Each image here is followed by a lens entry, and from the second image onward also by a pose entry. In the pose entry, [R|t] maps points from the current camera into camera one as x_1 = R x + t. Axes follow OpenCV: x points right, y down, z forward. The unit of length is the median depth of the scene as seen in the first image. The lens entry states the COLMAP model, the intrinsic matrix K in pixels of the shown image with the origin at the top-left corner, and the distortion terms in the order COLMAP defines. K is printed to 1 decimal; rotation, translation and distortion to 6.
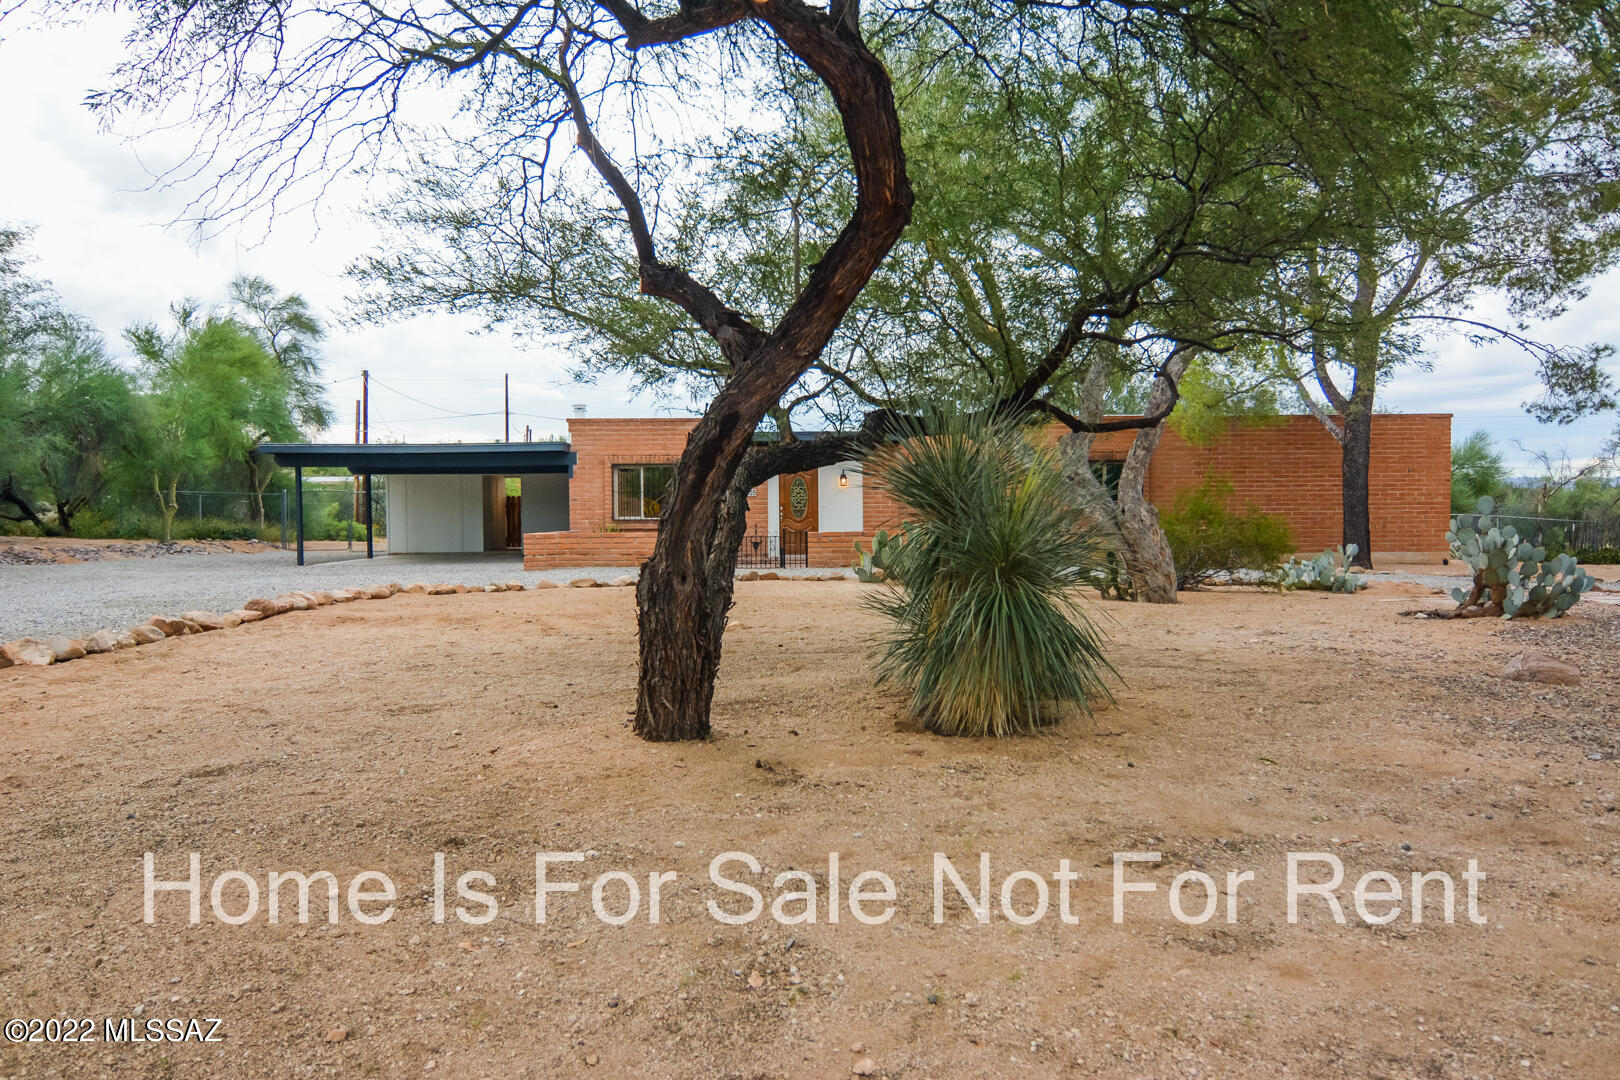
lens RADIAL K [[1124.8, 0, 808.0], [0, 1124.8, 536.8], [0, 0, 1]] dist [-0.042036, -0.002024]
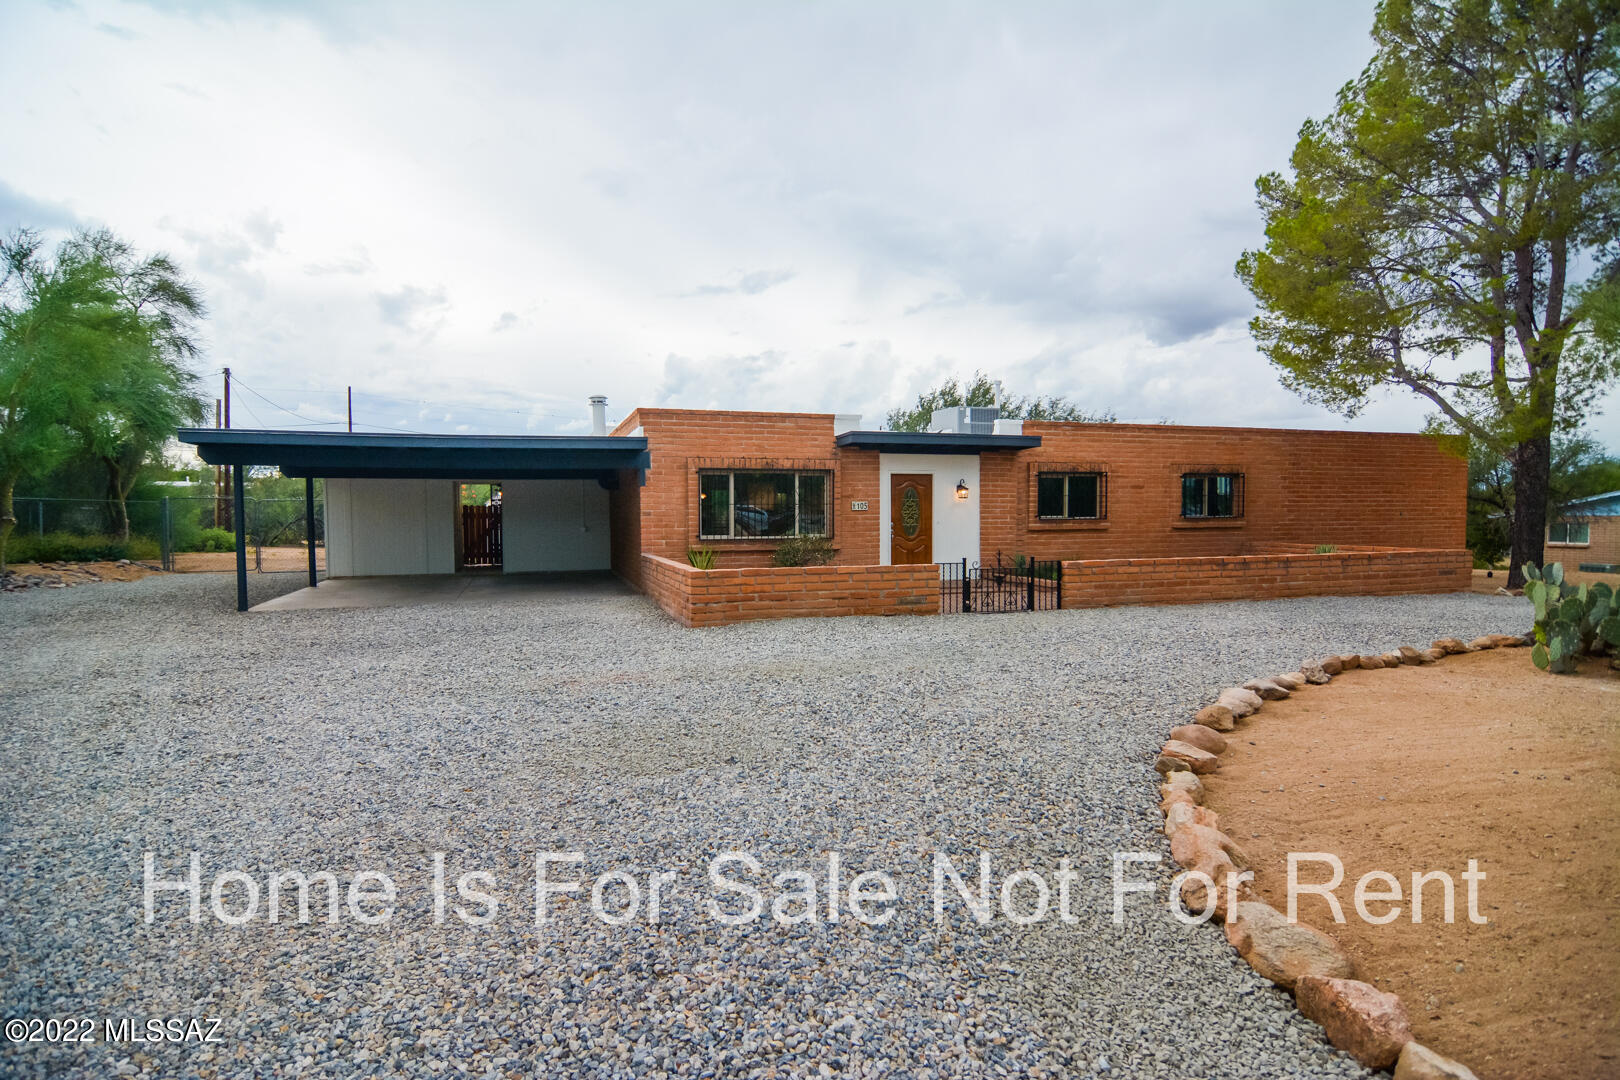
lens RADIAL K [[873.0, 0, 810.0], [0, 873.0, 542.5], [0, 0, 1]] dist [-0.009770, -0.007503]
pose [[0.965825, -0.006122, 0.259123, -0.193223], [0.003215, 0.999927, 0.011641, -0.015143], [-0.259176, -0.010410, 0.965774, 0.295822]]
